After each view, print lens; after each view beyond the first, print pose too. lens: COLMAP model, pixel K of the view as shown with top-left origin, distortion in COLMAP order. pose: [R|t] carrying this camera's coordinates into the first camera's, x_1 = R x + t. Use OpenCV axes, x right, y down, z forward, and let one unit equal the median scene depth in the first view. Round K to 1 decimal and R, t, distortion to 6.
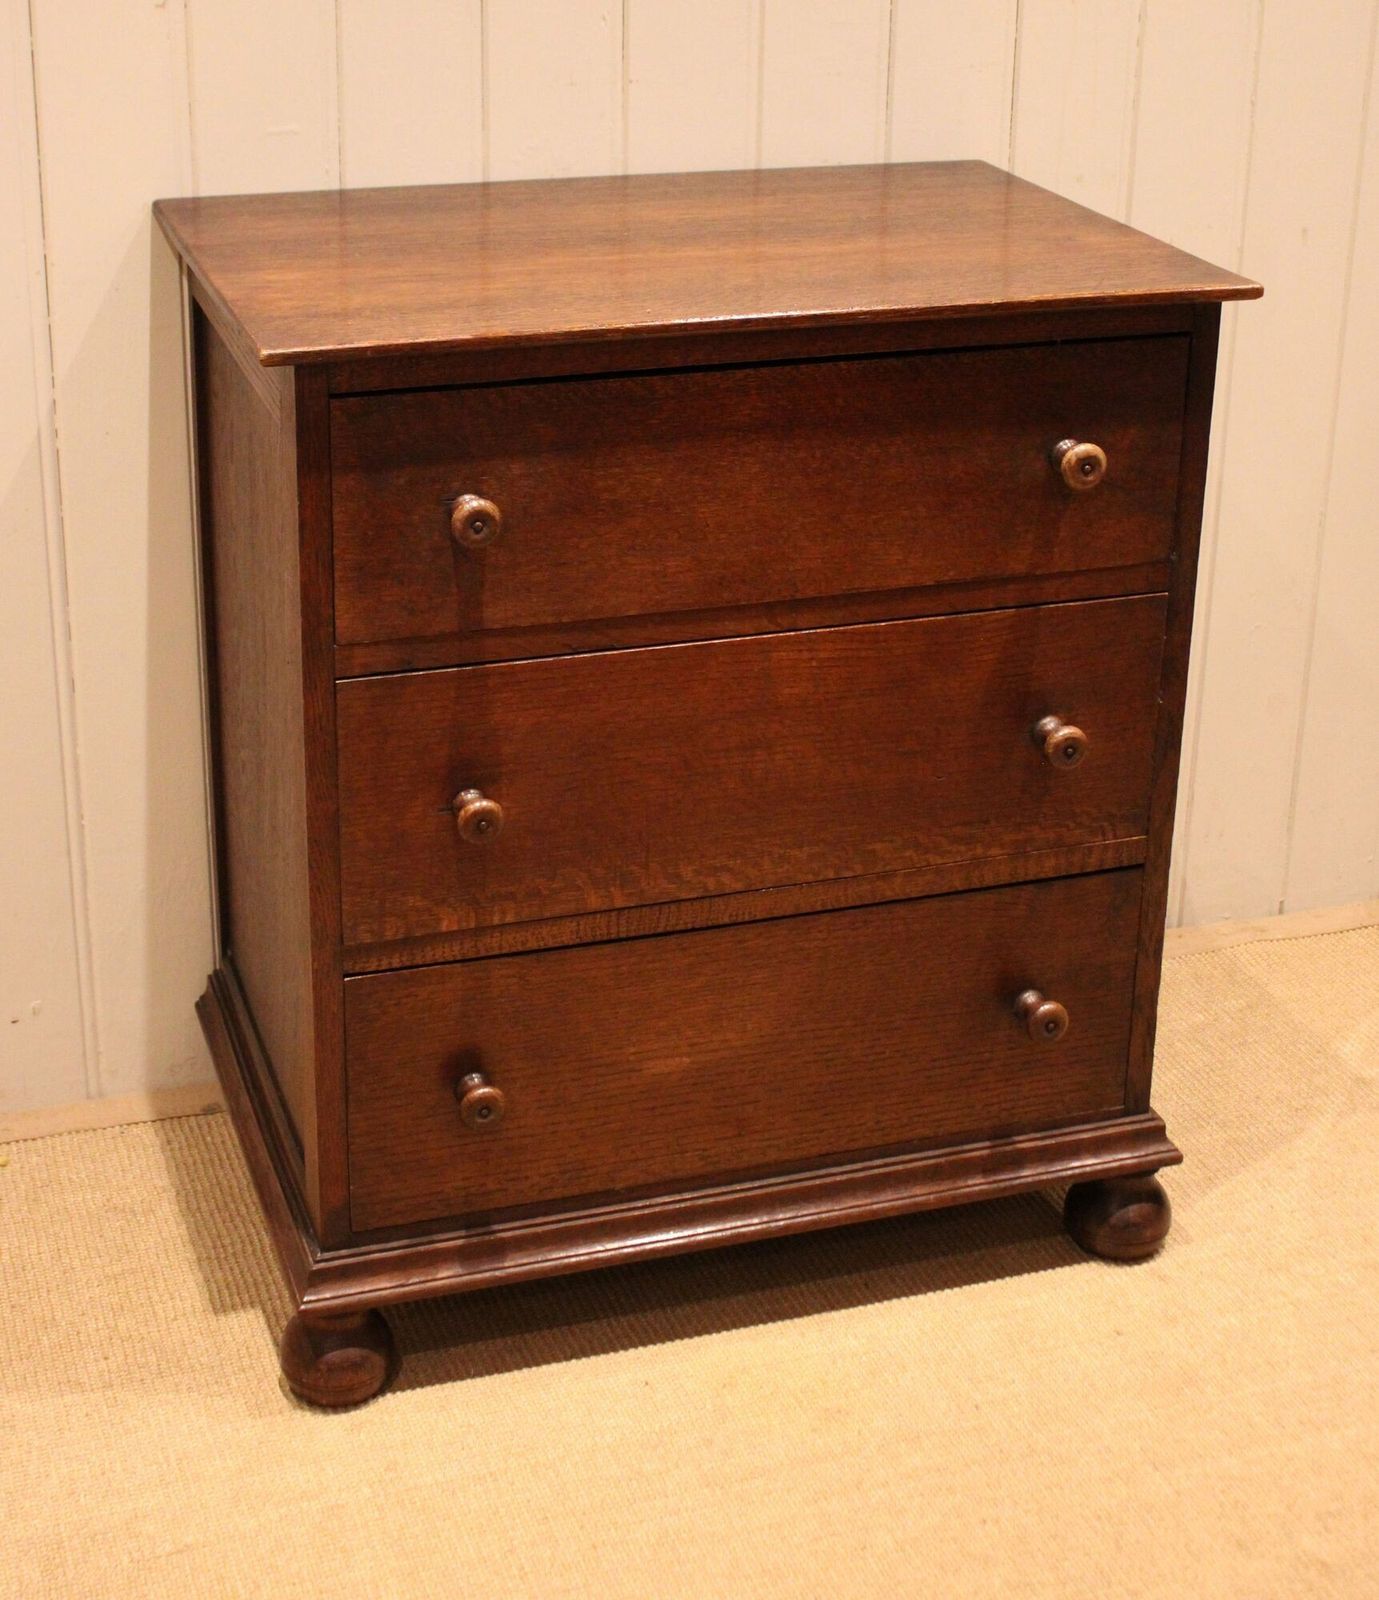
lens RADIAL K [[2555.5, 0, 689.5], [0, 2555.5, 800.0], [0, 0, 1]] dist [-0.073174, 0.059792]
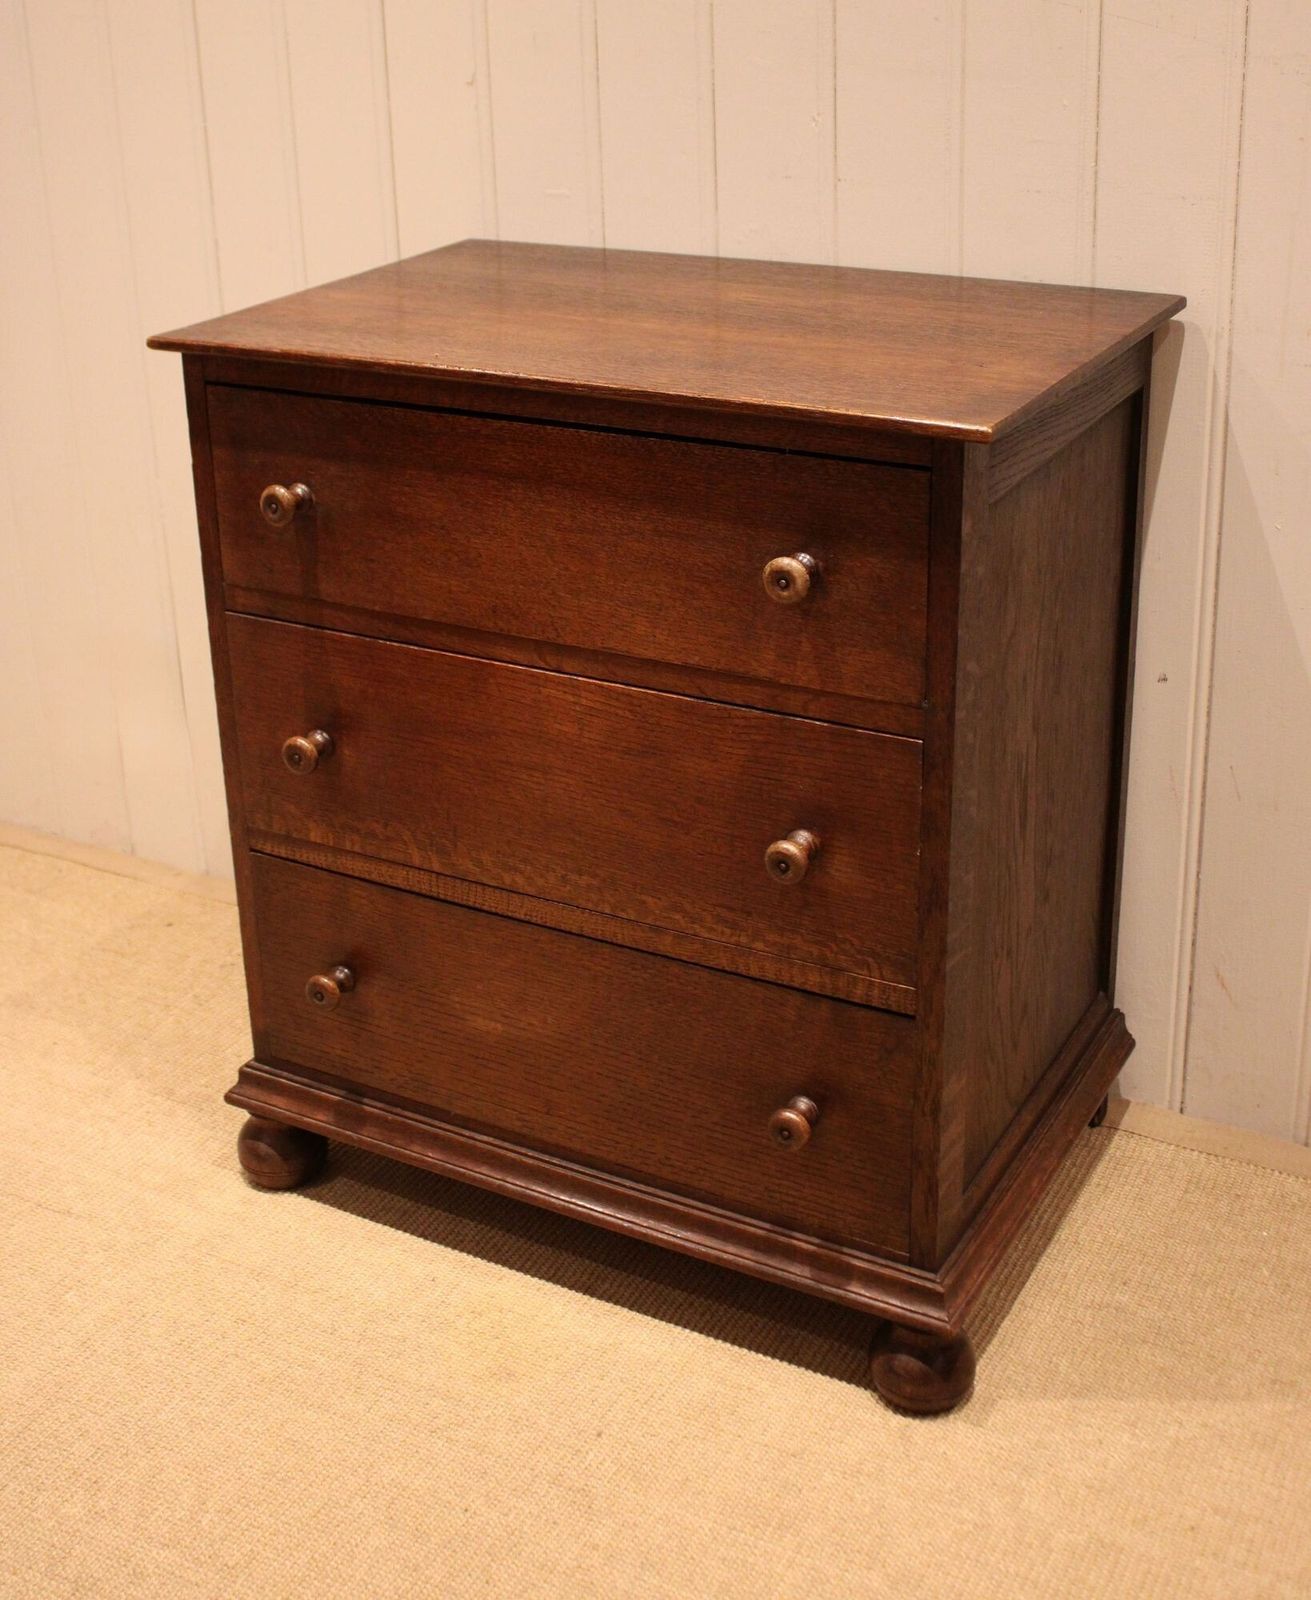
lens RADIAL K [[2018.9, 0, 655.5], [0, 2018.9, 800.0], [0, 0, 1]] dist [-0.097471, 0.035896]
pose [[0.684905, 0.284608, -0.670749, 0.645626], [-0.279252, 0.952798, 0.119140, -0.125499], [0.672996, 0.105708, 0.732053, 0.398312]]
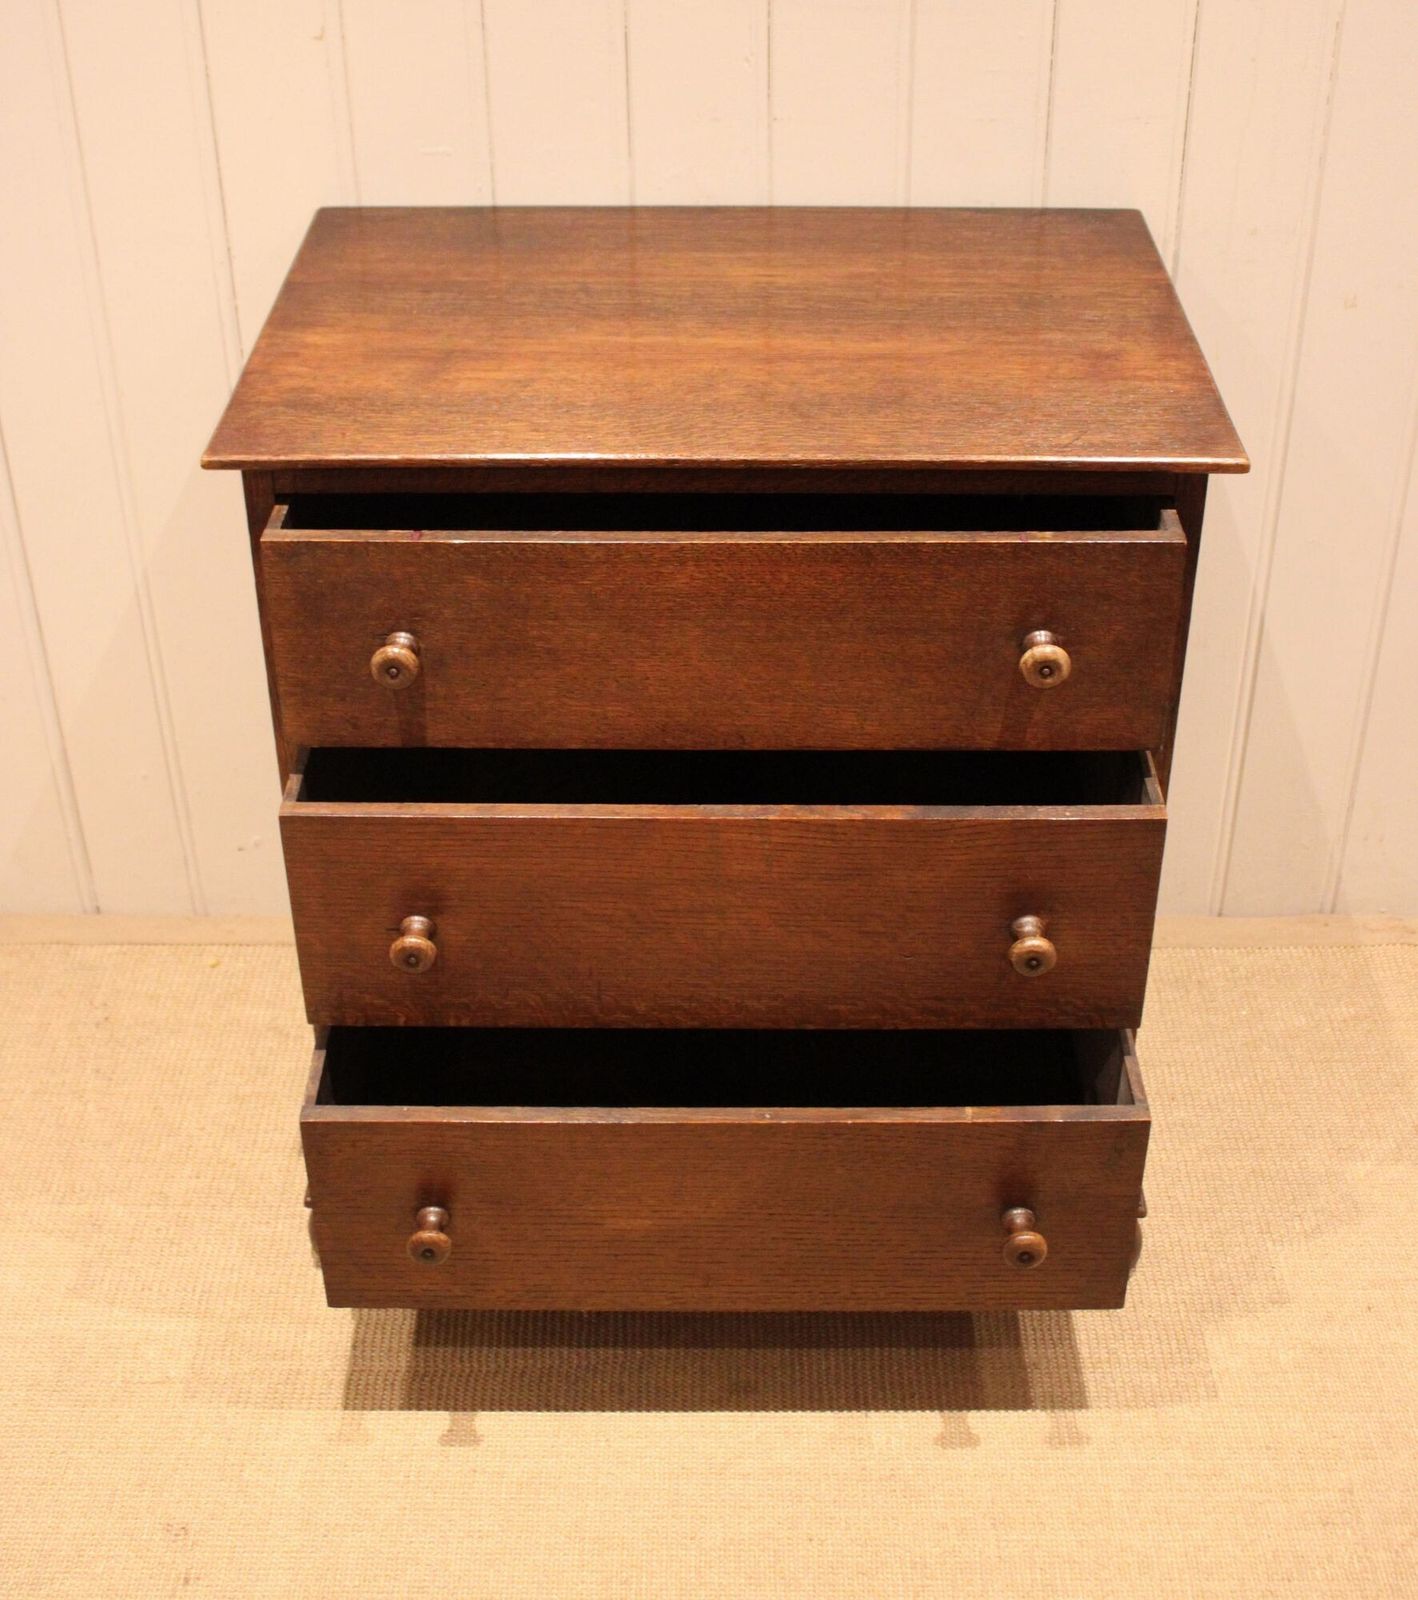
lens RADIAL K [[2099.3, 0, 711.5], [0, 2099.3, 723.0], [0, 0, 1]] dist [-0.088975, -0.010869]
pose [[0.941643, 0.171511, -0.289643, 0.271870], [-0.122071, 0.975877, 0.181003, -0.218817], [0.313700, -0.135083, 0.939864, 0.185476]]
